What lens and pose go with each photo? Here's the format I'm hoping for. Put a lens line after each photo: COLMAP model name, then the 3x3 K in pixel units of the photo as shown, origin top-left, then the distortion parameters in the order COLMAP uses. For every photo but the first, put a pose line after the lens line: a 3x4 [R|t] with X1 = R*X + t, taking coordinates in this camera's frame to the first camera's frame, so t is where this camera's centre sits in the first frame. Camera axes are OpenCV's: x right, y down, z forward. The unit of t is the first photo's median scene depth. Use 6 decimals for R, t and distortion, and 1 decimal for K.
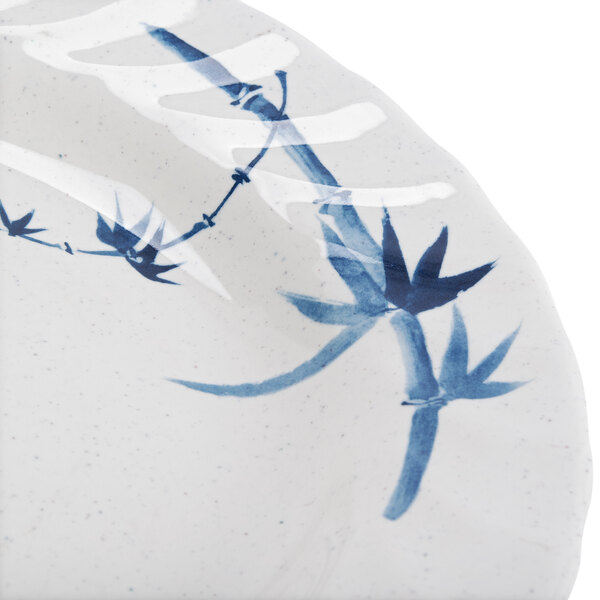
lens RADIAL K [[2415.6, 0, 300.0], [0, 2415.6, 300.0], [0, 0, 1]] dist [0.118724, 1.832921]
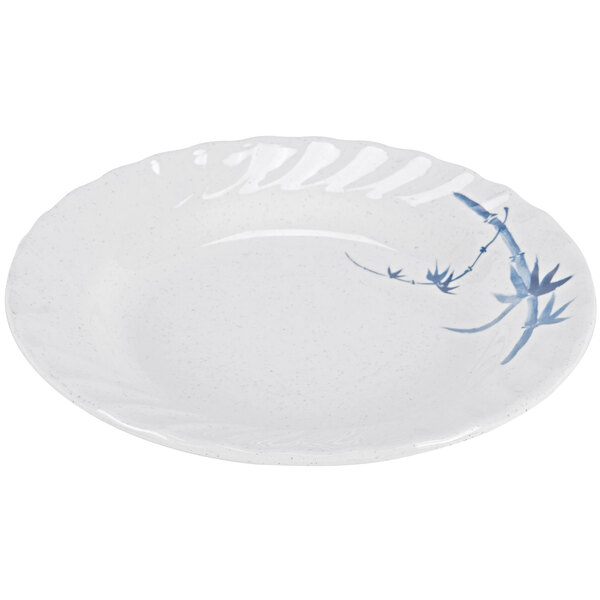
lens RADIAL K [[2415.6, 0, 300.0], [0, 2415.6, 300.0], [0, 0, 1]] dist [0.118724, 1.832921]
pose [[0.942442, -0.048397, -0.330849, 0.606576], [0.011289, 0.993511, -0.113174, 0.272849], [0.334179, 0.102925, 0.936873, -1.334594]]
